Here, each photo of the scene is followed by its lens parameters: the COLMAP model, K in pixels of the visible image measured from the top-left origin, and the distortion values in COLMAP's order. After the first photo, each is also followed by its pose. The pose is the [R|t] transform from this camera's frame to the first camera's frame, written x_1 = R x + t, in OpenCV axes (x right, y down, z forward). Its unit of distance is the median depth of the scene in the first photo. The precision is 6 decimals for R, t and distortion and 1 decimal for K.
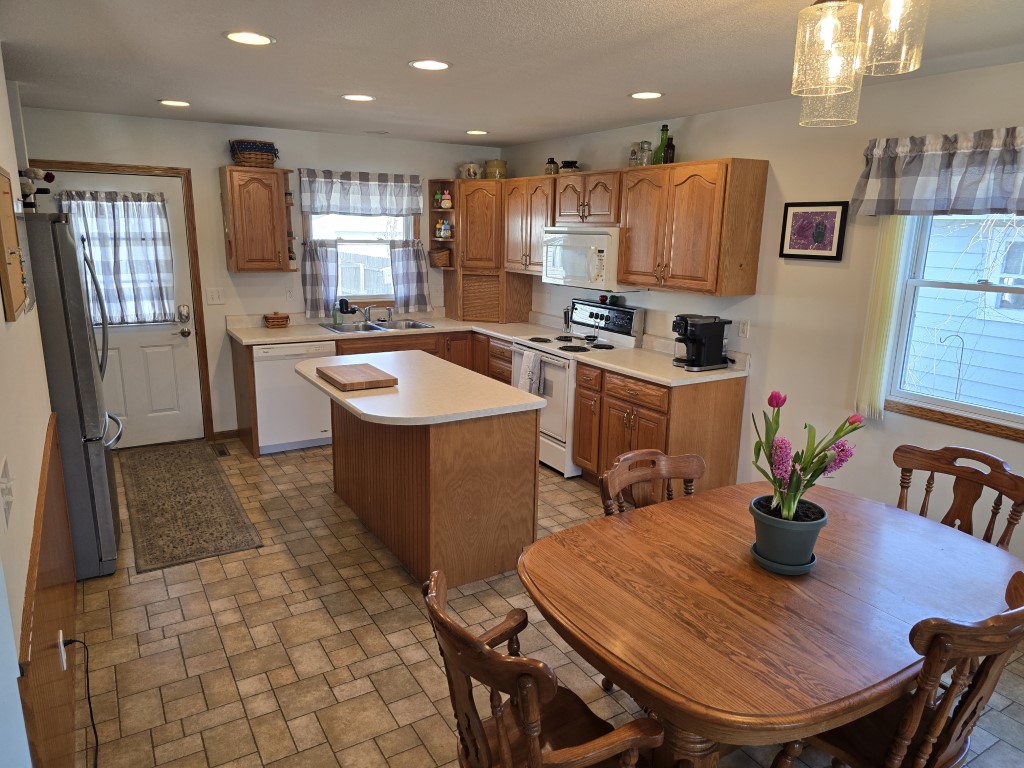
lens RADIAL K [[690.7, 0, 508.6], [0, 690.7, 384.4], [0, 0, 1]] dist [0.053264, -0.038764]
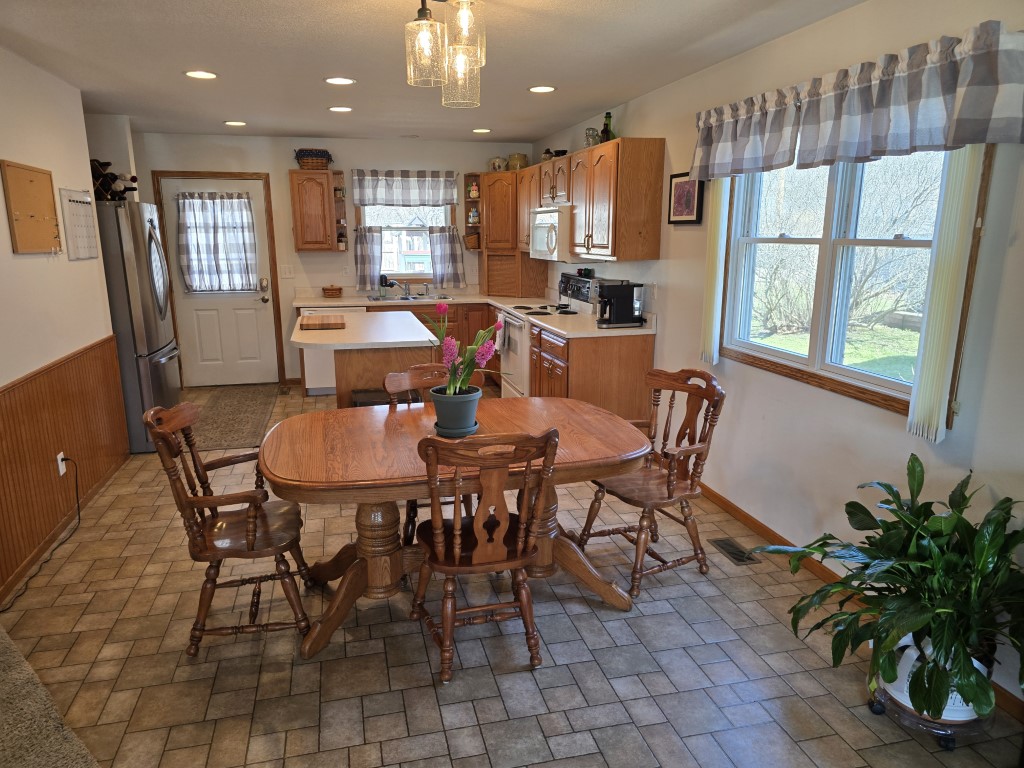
lens RADIAL K [[690.7, 0, 498.5], [0, 690.7, 387.5], [0, 0, 1]] dist [0.053264, -0.038764]
pose [[0.951159, 0.046862, -0.305125, 0.360494], [-0.048567, 0.998818, 0.002003, 0.067142], [0.304858, 0.012914, 0.952310, -0.103635]]
